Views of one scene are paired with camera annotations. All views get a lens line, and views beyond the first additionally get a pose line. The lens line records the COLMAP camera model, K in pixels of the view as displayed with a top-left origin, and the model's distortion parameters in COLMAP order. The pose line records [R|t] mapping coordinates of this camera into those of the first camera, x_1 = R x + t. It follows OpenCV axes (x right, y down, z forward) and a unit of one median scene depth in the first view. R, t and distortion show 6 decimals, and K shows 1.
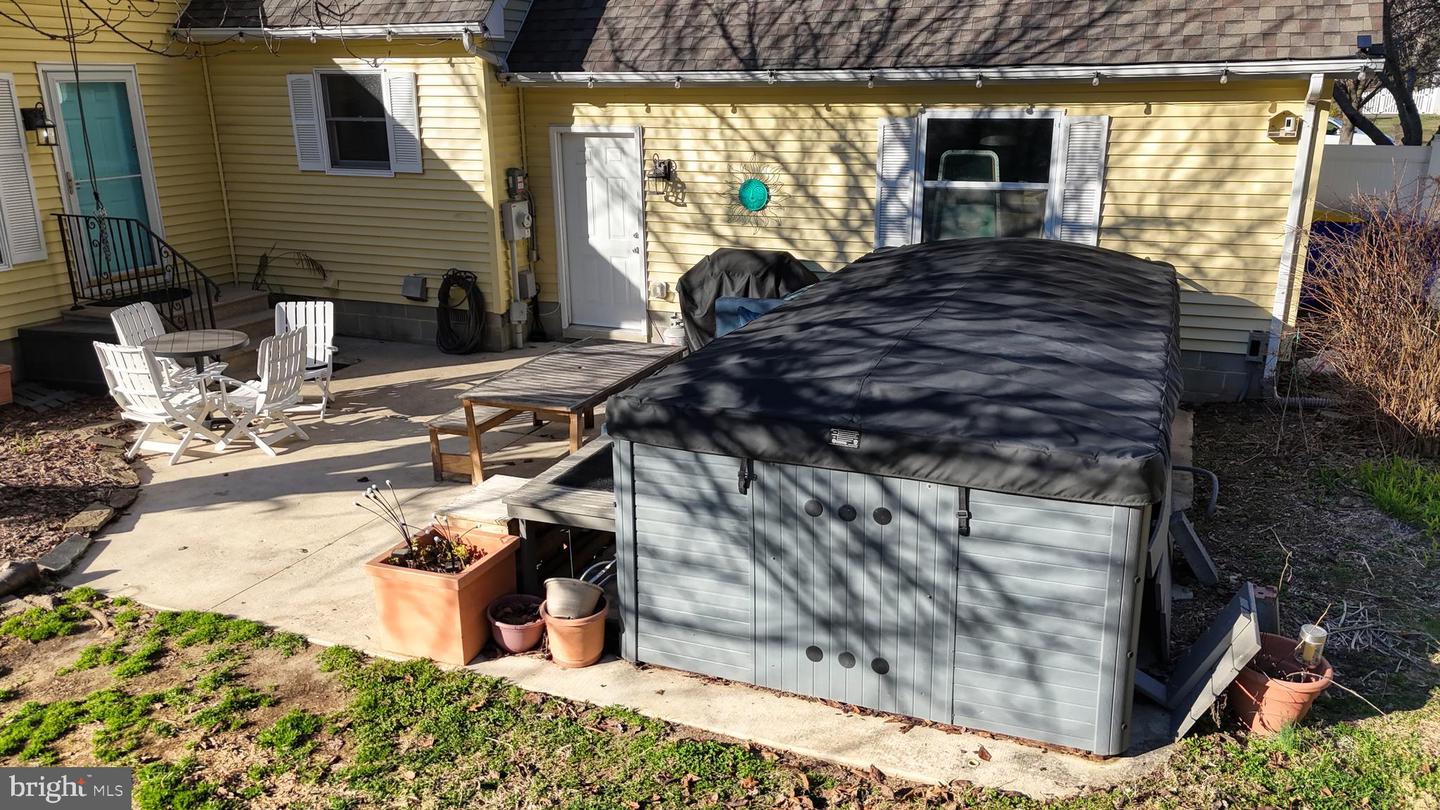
lens RADIAL K [[1115.6, 0, 720.0], [0, 1115.6, 405.0], [0, 0, 1]] dist [0.090334, 0.000678]
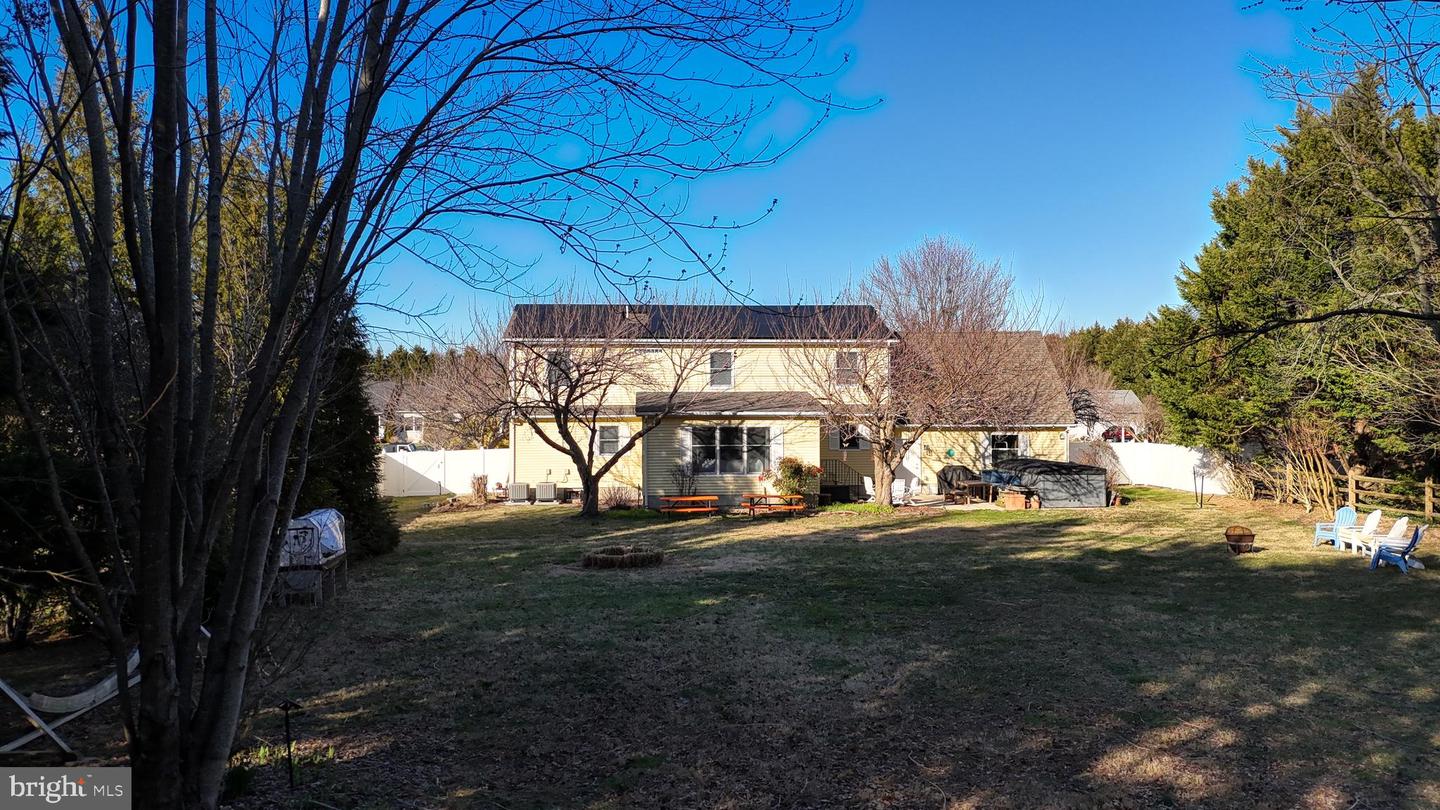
lens RADIAL K [[1067.0, 0, 722.8], [0, 1067.0, 387.3], [0, 0, 1]] dist [0.079999, -0.075119]
pose [[0.890691, 0.018954, 0.454213, -5.412534], [0.119380, 0.954314, -0.273920, 1.221119], [-0.438654, 0.298202, 0.847737, -4.442308]]
